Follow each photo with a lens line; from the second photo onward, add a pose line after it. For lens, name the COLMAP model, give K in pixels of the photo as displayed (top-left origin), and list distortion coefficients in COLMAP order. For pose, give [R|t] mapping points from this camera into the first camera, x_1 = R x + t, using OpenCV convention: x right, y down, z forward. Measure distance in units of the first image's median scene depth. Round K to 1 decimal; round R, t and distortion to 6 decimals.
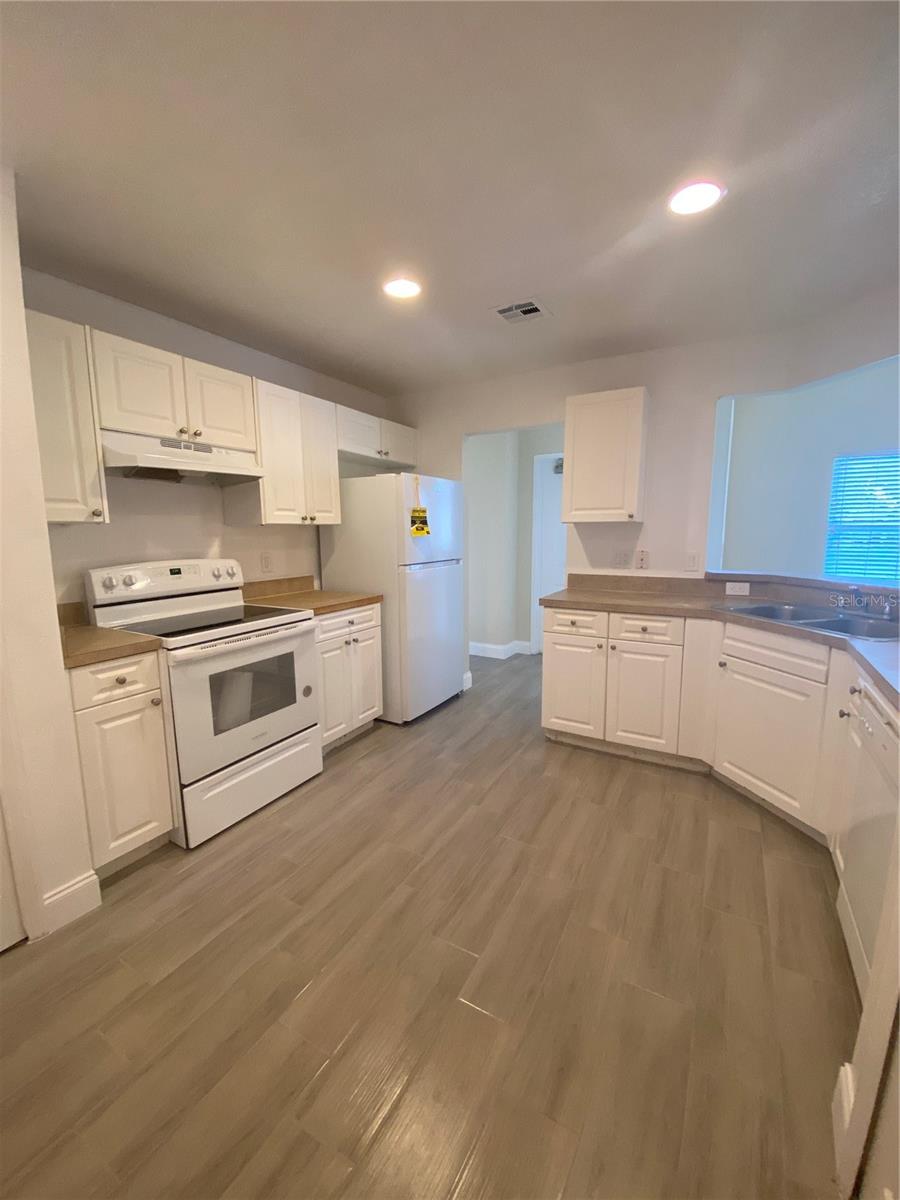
lens RADIAL K [[481.1, 0, 457.1], [0, 481.1, 601.9], [0, 0, 1]] dist [0.019858, -0.020022]
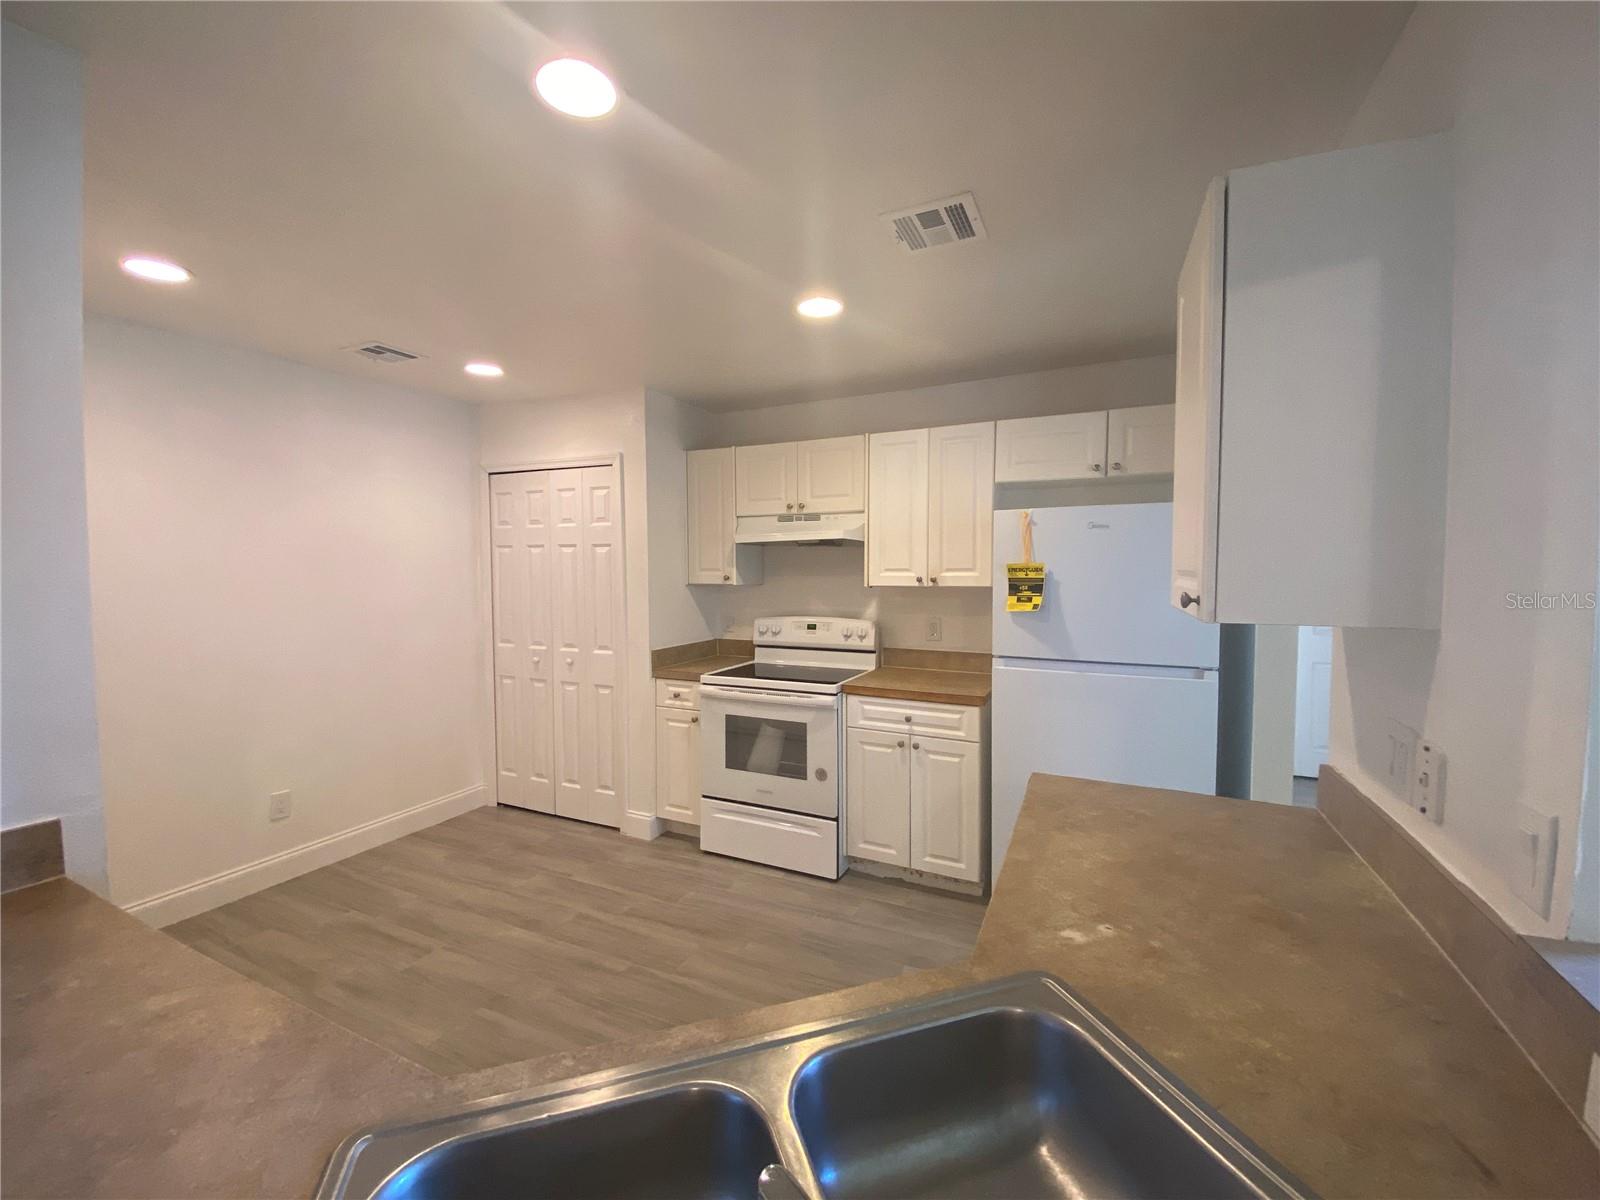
lens RADIAL K [[641.5, 0, 796.4], [0, 641.5, 594.1], [0, 0, 1]] dist [0.019858, -0.020022]
pose [[0.058777, 0.045021, -0.997255, 0.926255], [-0.147238, 0.988448, 0.035945, -0.195032], [0.987353, 0.144721, 0.064727, 0.903618]]
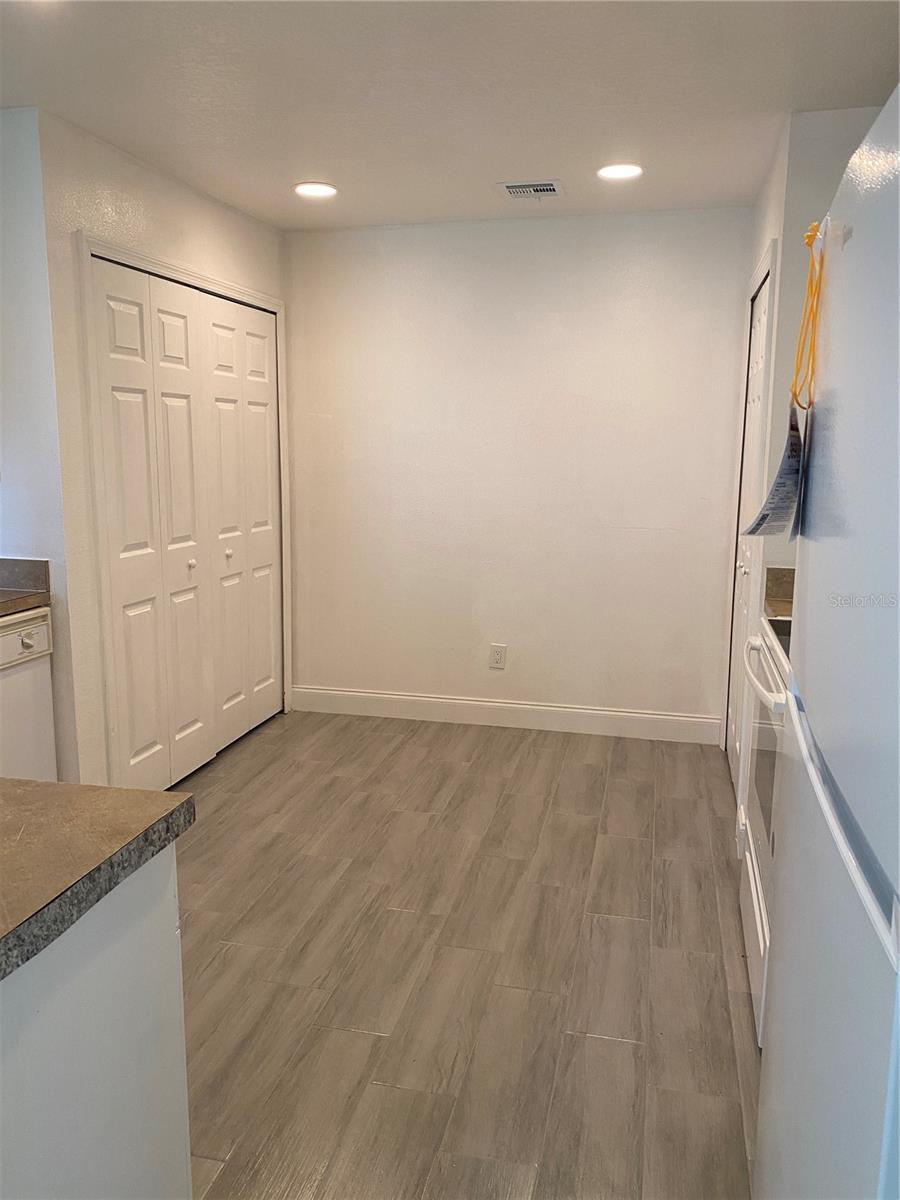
lens RADIAL K [[904.9, 0, 450.1], [0, 904.9, 585.8], [0, 0, 1]] dist [-0.001330, -0.001538]
pose [[-0.962144, 0.037854, -0.269900, 0.208339], [-0.045746, 0.953827, 0.296852, -0.300191], [0.268675, 0.297961, -0.915987, 1.756690]]
